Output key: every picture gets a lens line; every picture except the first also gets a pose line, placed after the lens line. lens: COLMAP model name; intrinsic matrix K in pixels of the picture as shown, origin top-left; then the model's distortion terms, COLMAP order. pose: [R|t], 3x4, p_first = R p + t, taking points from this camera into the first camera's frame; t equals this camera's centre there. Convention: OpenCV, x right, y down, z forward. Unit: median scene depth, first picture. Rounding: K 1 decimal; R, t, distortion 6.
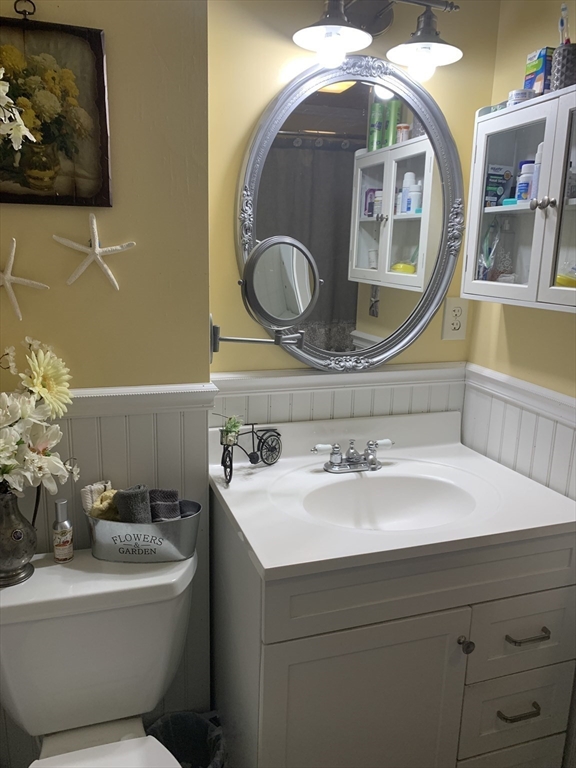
lens RADIAL K [[614.1, 0, 288.0], [0, 614.1, 384.0], [0, 0, 1]] dist [0.025219, 0.005796]
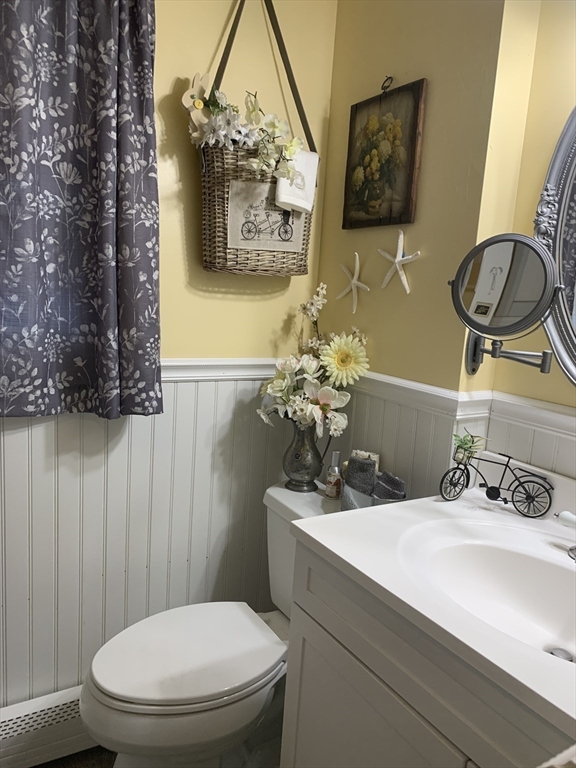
lens RADIAL K [[587.8, 0, 288.0], [0, 587.8, 384.0], [0, 0, 1]] dist [0.099123, -0.145977]
pose [[0.205320, 0.140036, -0.968625, 0.806116], [-0.276199, 0.957772, 0.079921, -0.016155], [0.938913, 0.251124, 0.235327, 0.585657]]
